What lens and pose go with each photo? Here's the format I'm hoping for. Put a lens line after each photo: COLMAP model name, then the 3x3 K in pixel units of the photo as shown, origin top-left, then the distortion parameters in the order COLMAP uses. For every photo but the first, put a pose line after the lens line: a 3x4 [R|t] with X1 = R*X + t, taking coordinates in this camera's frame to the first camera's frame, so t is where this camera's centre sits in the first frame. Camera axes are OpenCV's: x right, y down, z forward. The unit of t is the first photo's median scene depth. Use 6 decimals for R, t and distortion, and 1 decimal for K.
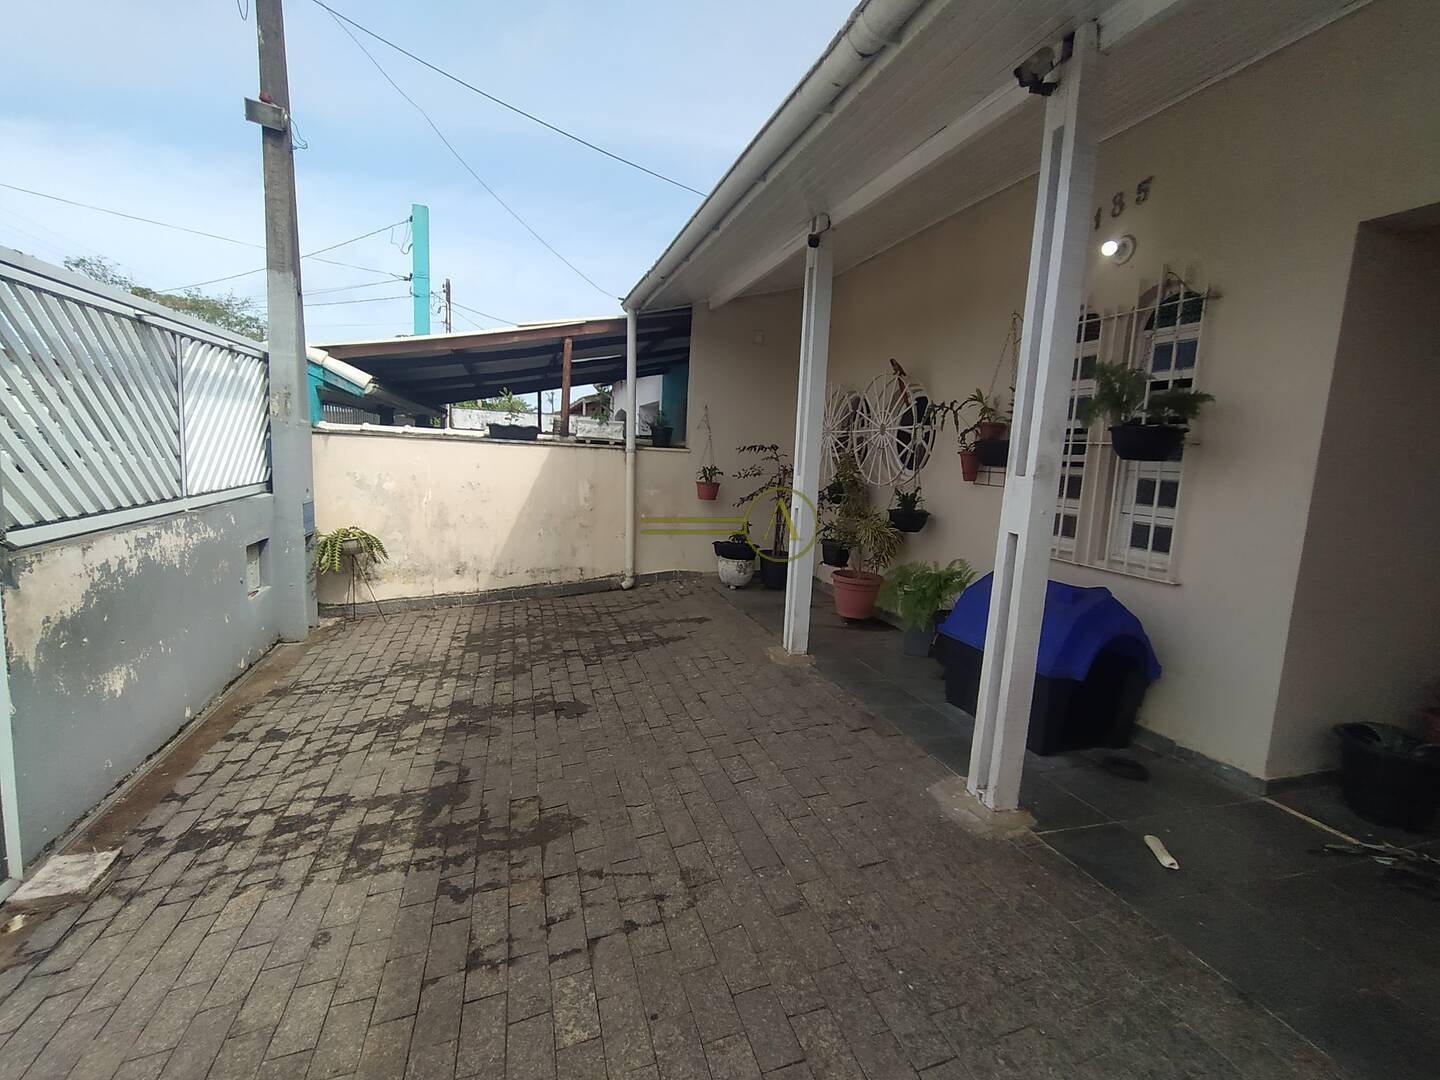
lens RADIAL K [[654.7, 0, 710.8], [0, 654.7, 535.2], [0, 0, 1]] dist [-0.009246, 0.005007]
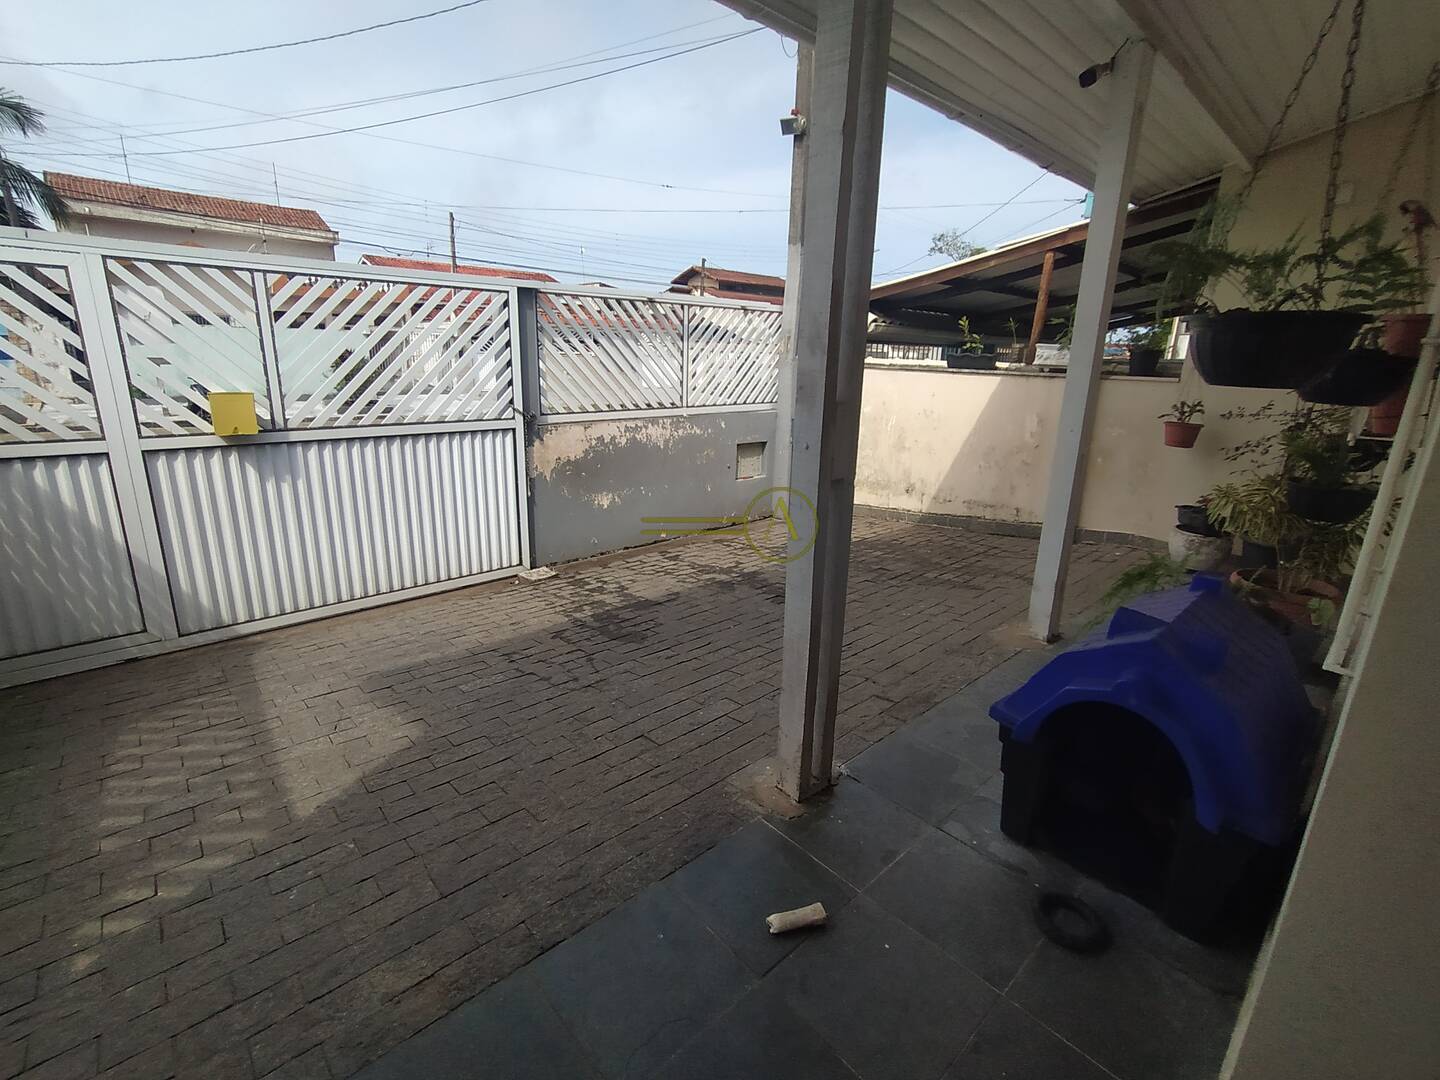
lens RADIAL K [[654.7, 0, 720.8], [0, 654.7, 533.3], [0, 0, 1]] dist [-0.009246, 0.005007]
pose [[0.438246, 0.200838, -0.876130, 0.781626], [-0.120568, 0.979044, 0.164120, -0.030257], [0.890732, 0.033708, 0.453277, 0.365074]]
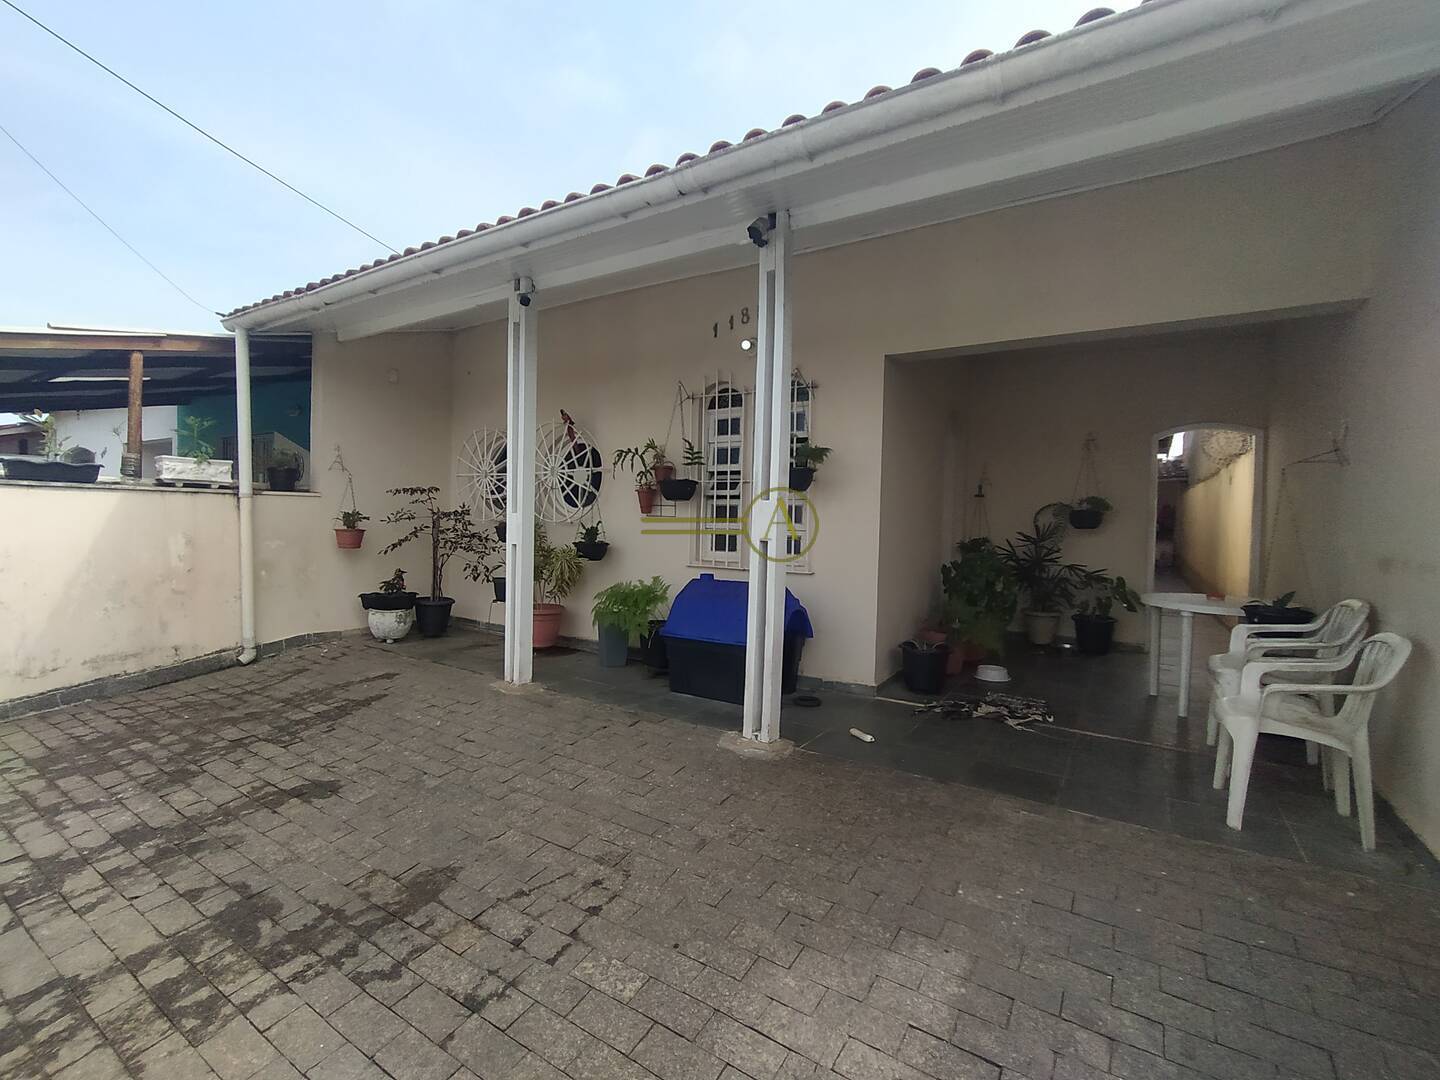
lens RADIAL K [[654.7, 0, 714.8], [0, 654.7, 536.9], [0, 0, 1]] dist [-0.009246, 0.005007]
pose [[0.764399, -0.054538, 0.642432, -0.355220], [0.099059, 0.994520, -0.033437, 0.017537], [-0.637088, 0.089198, 0.765613, -0.014648]]
